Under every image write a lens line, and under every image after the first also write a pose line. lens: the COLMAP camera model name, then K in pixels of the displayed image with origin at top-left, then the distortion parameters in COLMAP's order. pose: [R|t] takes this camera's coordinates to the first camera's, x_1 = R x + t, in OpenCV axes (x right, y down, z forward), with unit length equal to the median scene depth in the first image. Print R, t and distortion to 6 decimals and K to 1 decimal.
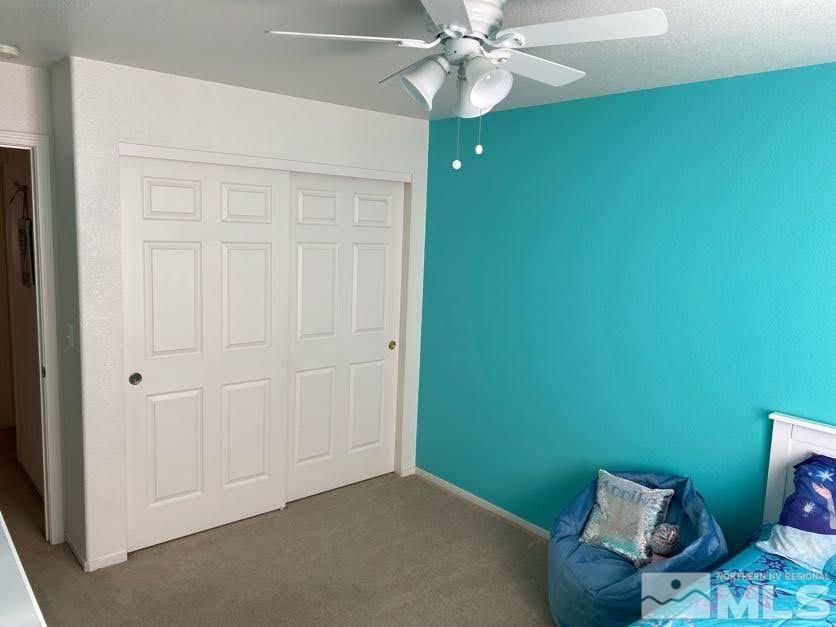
lens RADIAL K [[624.4, 0, 418.0], [0, 624.4, 313.5], [0, 0, 1]] dist [0.059082, -0.093601]
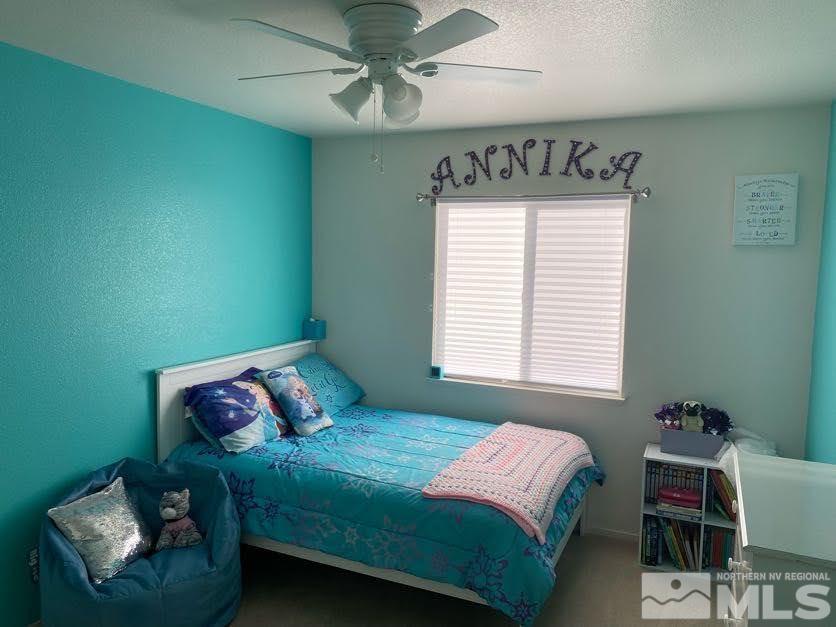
lens RADIAL K [[624.4, 0, 418.0], [0, 624.4, 313.5], [0, 0, 1]] dist [0.059082, -0.093601]
pose [[-0.415356, -0.135756, 0.899472, -0.668140], [0.093094, 0.977266, 0.190486, -0.124799], [-0.904883, 0.162855, -0.393275, 0.923144]]
